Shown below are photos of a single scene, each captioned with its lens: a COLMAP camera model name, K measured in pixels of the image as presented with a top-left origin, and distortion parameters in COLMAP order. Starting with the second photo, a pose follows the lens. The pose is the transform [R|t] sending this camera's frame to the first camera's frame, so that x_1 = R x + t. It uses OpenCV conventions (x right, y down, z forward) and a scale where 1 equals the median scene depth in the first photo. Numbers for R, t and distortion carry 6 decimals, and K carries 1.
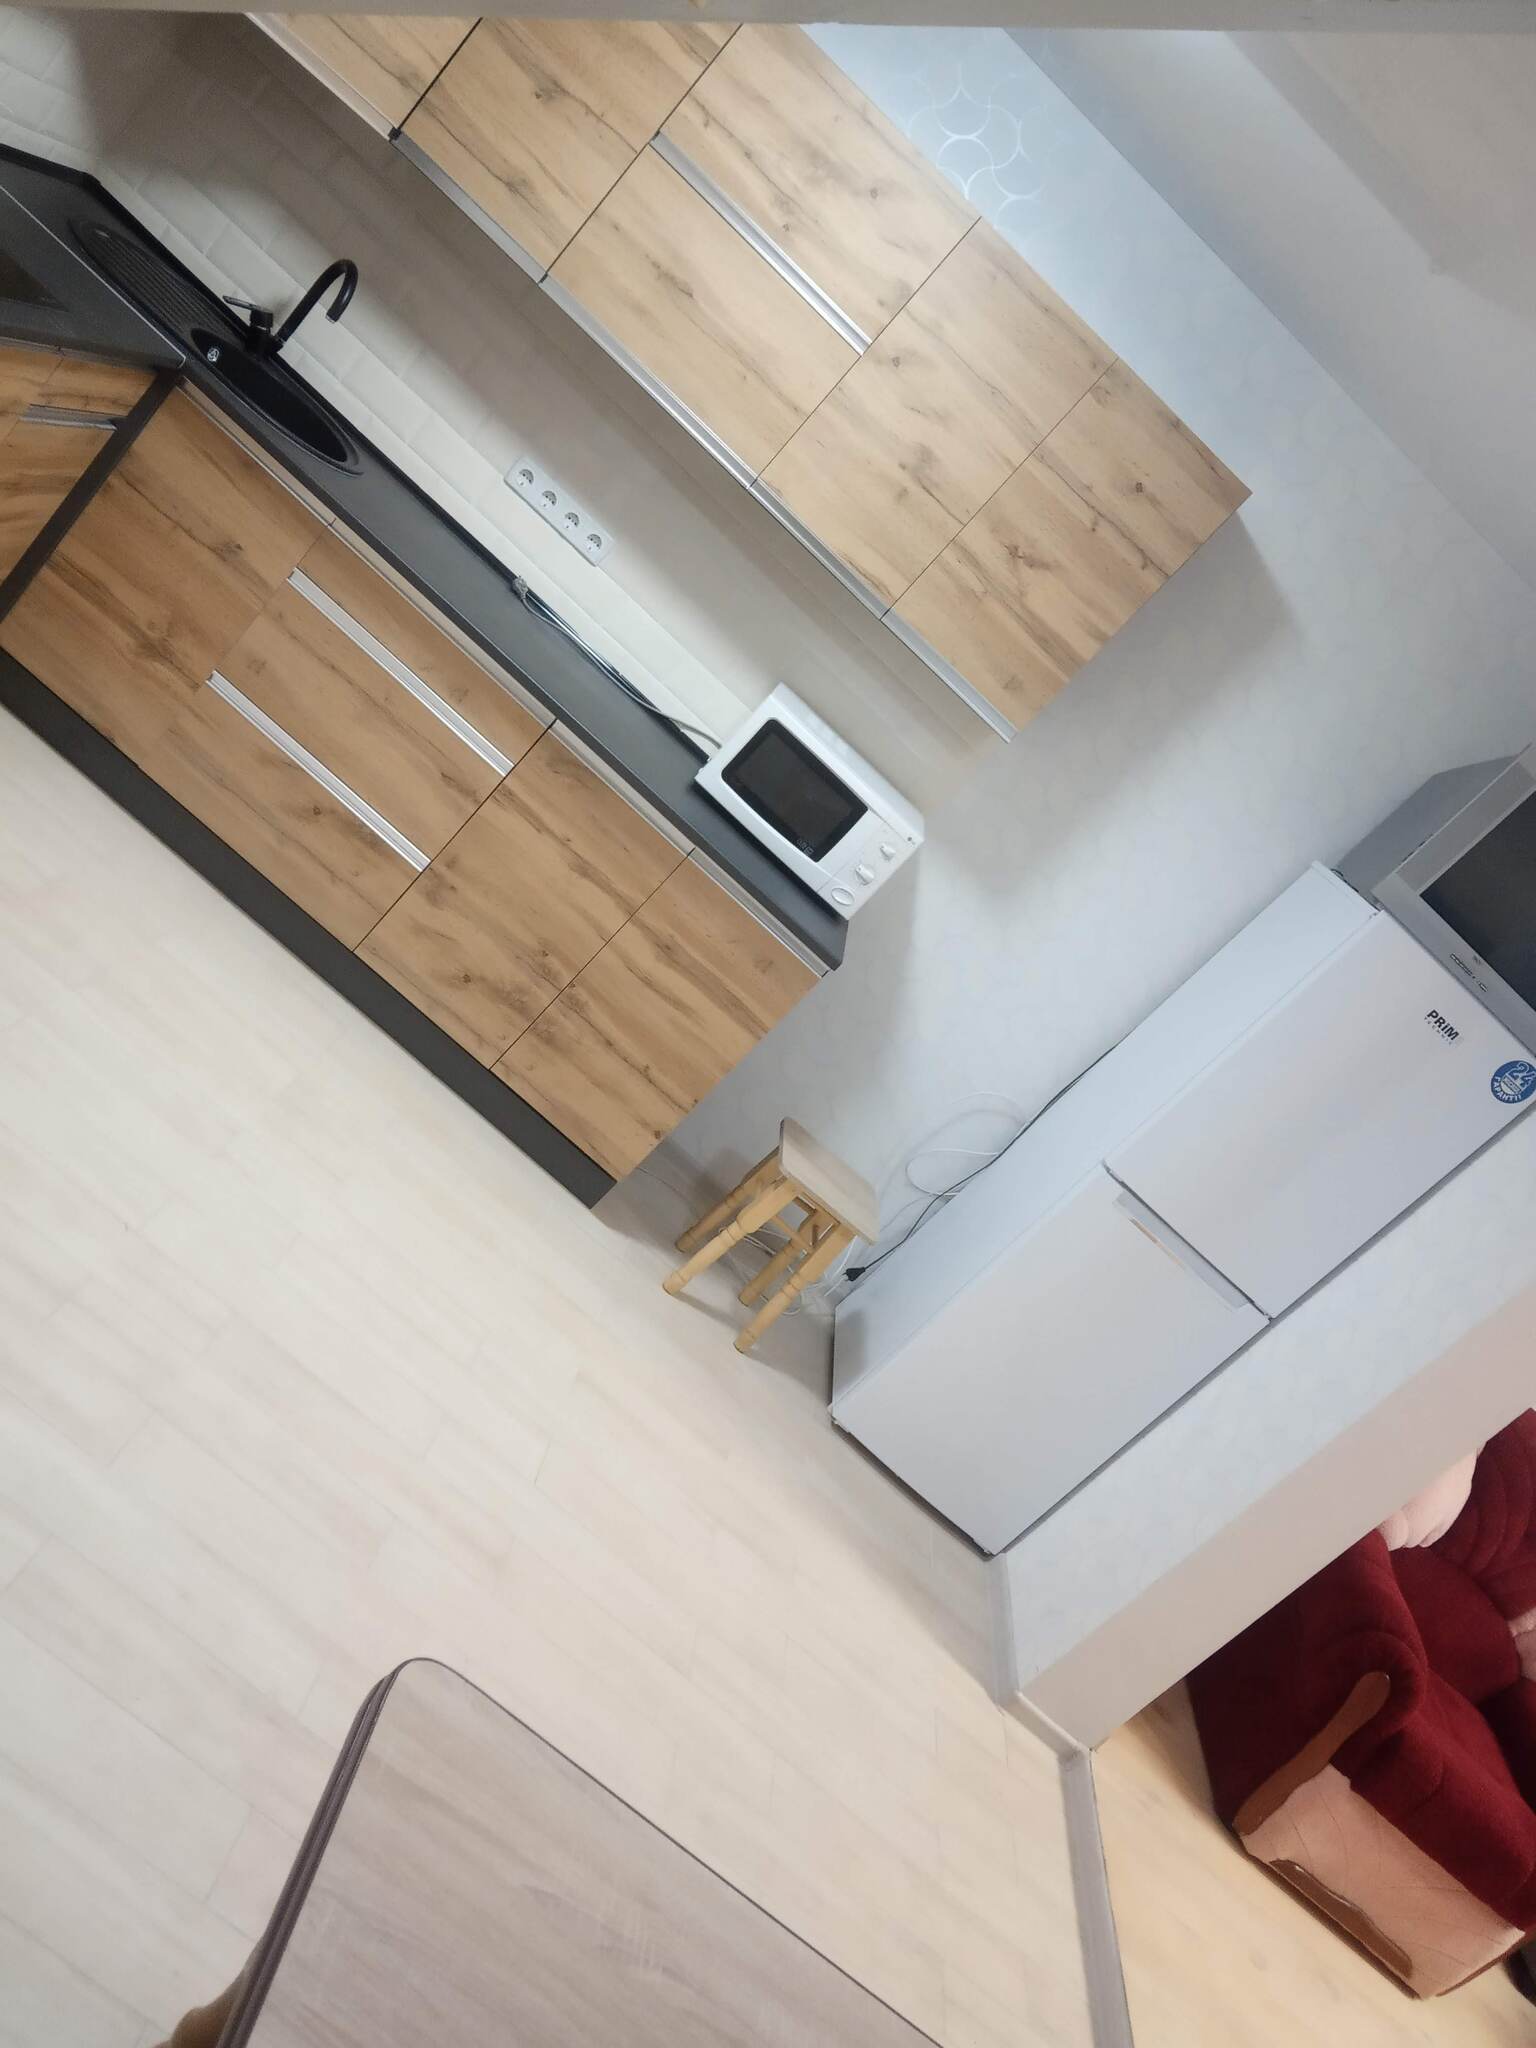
lens RADIAL K [[1669.4, 0, 763.0], [0, 1669.4, 1042.1], [0, 0, 1]] dist [0.088758, -0.131712]
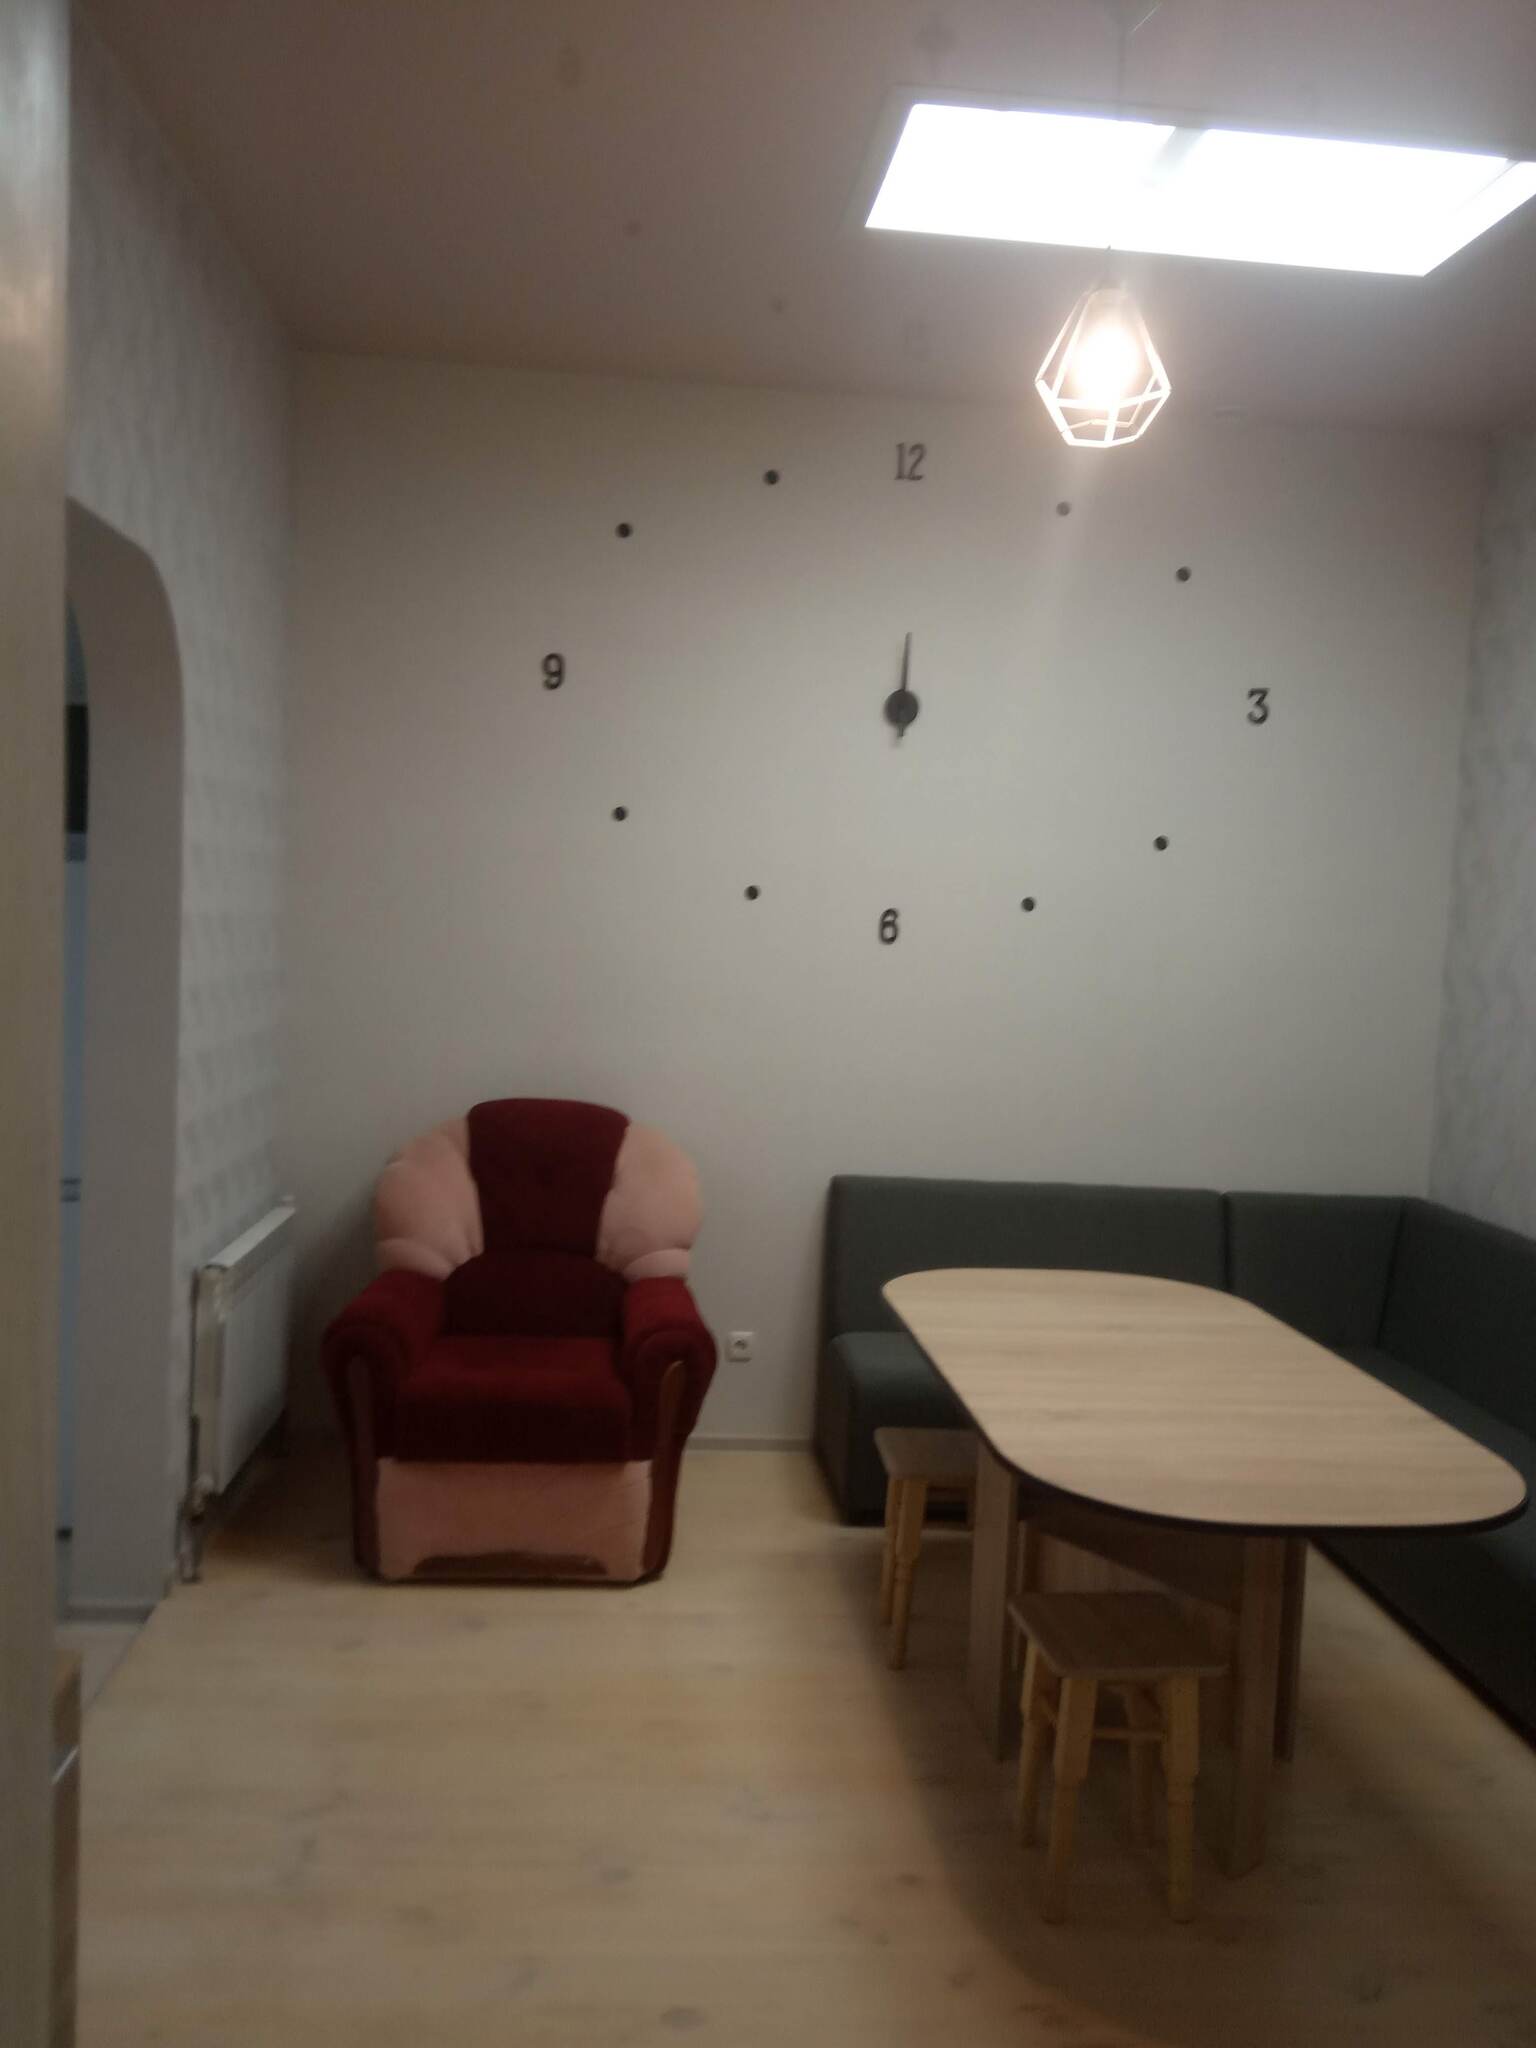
lens RADIAL K [[1669.4, 0, 787.3], [0, 1669.4, 1020.7], [0, 0, 1]] dist [0.088758, -0.131712]
pose [[0.760297, -0.646296, 0.065182, 0.659569], [0.643452, 0.735583, -0.211866, 0.631572], [0.088981, 0.203022, 0.975123, -0.079467]]
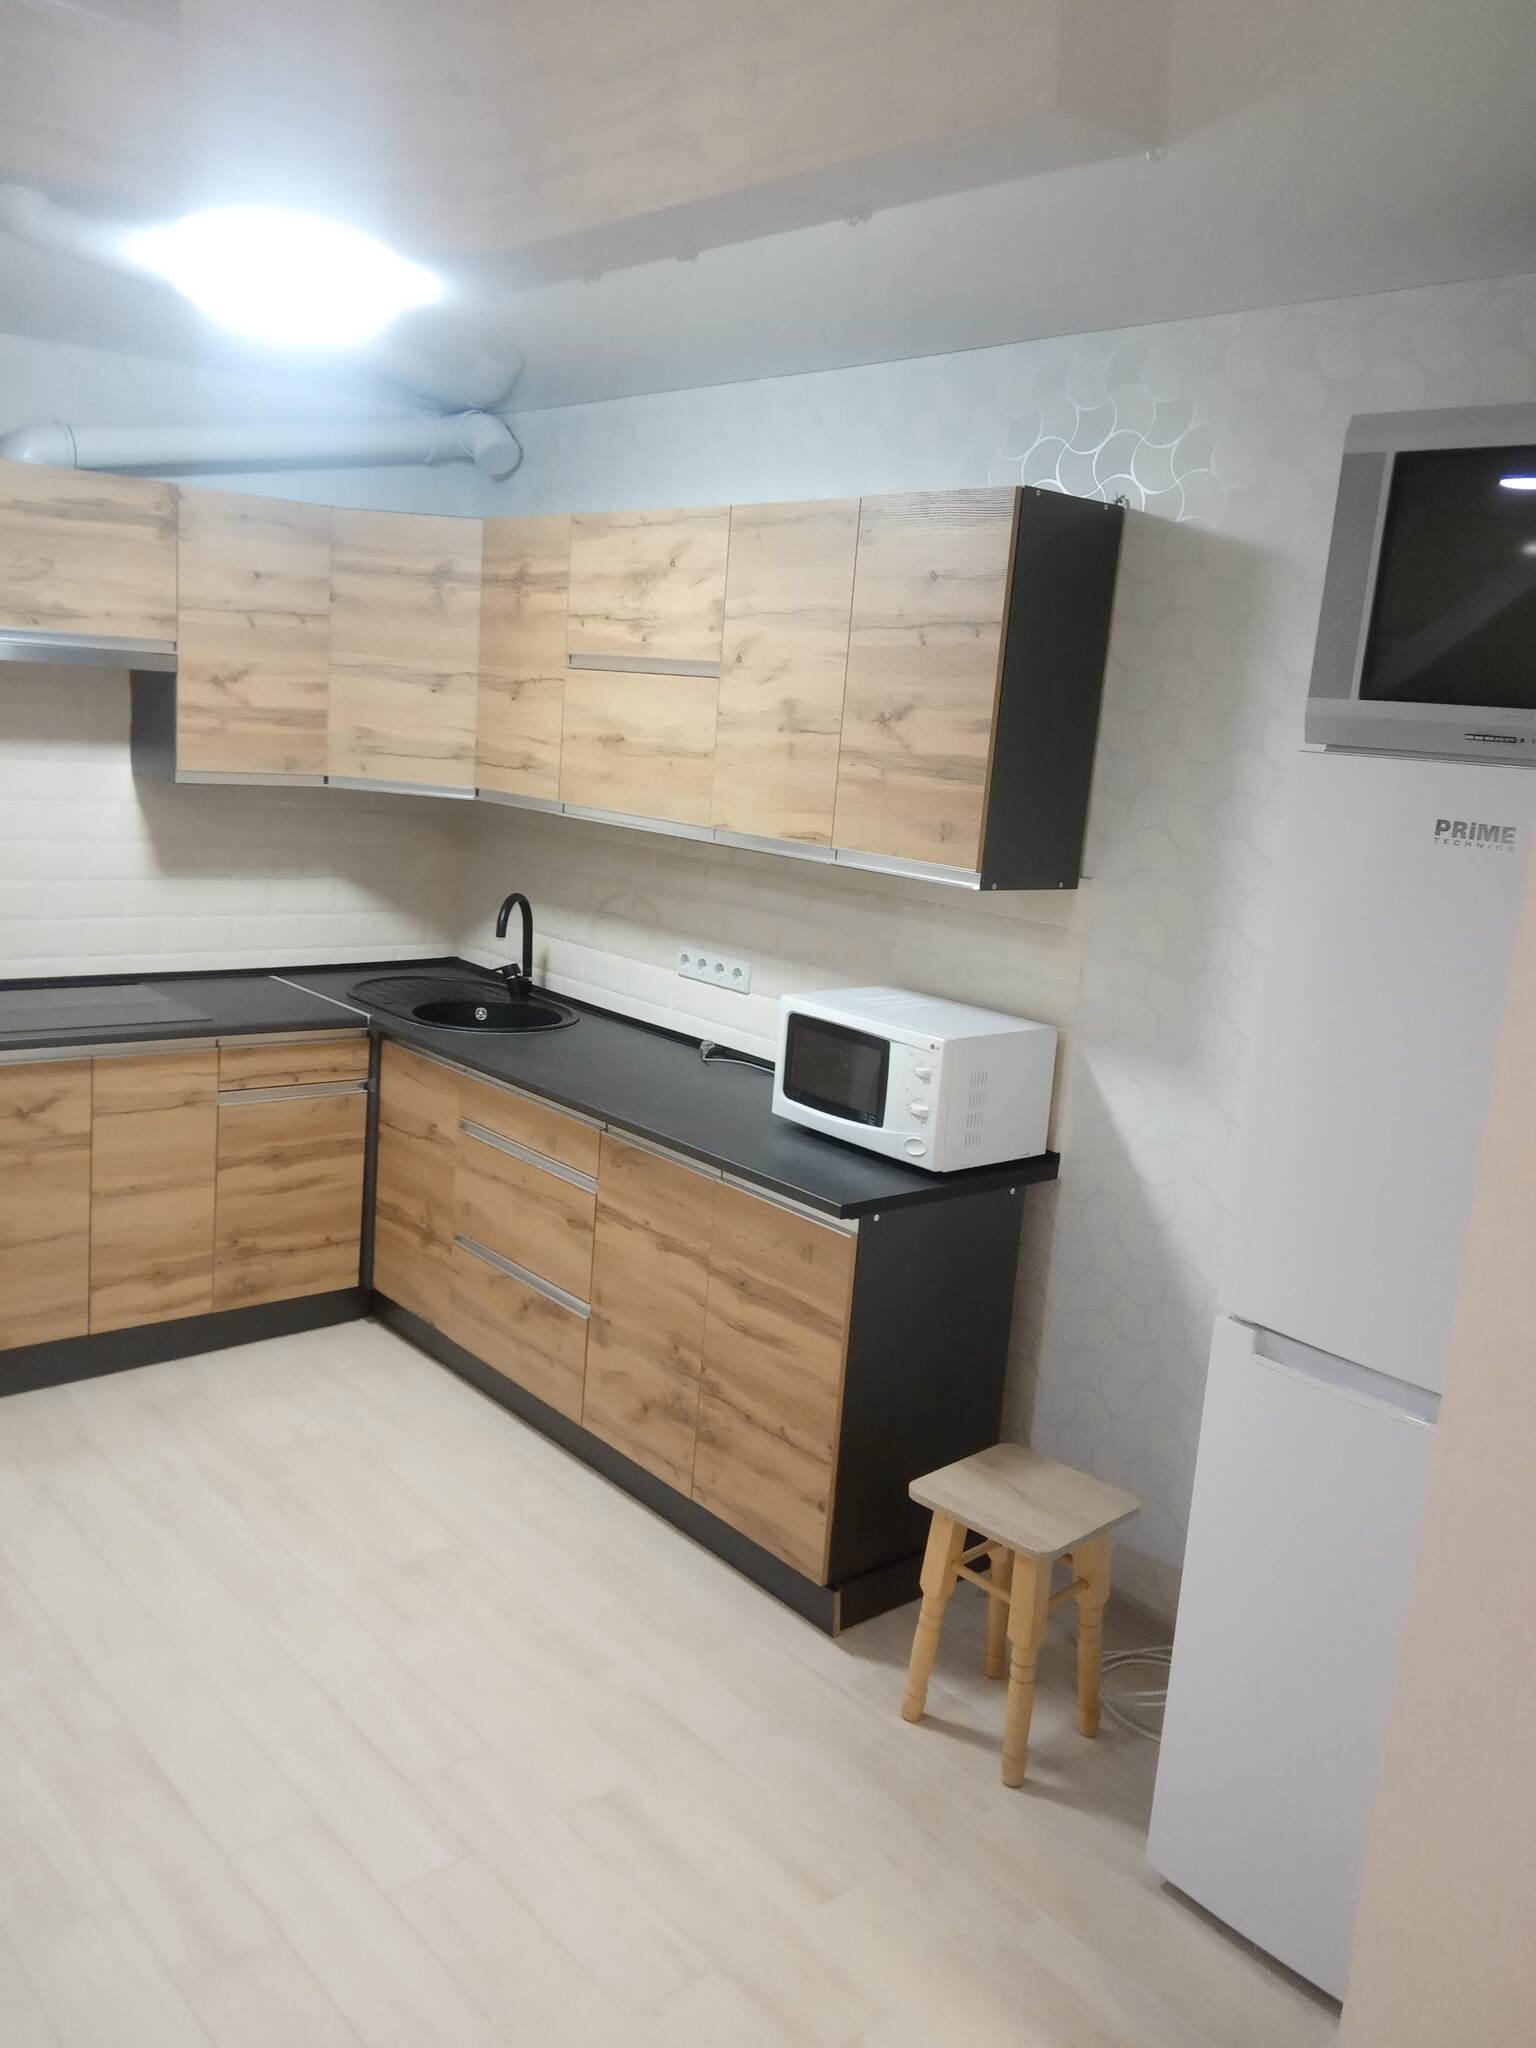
lens RADIAL K [[1669.4, 0, 778.6], [0, 1669.4, 1023.8], [0, 0, 1]] dist [0.088758, -0.131712]
pose [[0.587856, -0.523133, -0.617055, 0.575859], [0.140689, 0.817259, -0.558833, 0.330648], [0.796638, 0.241701, 0.554030, 0.490535]]
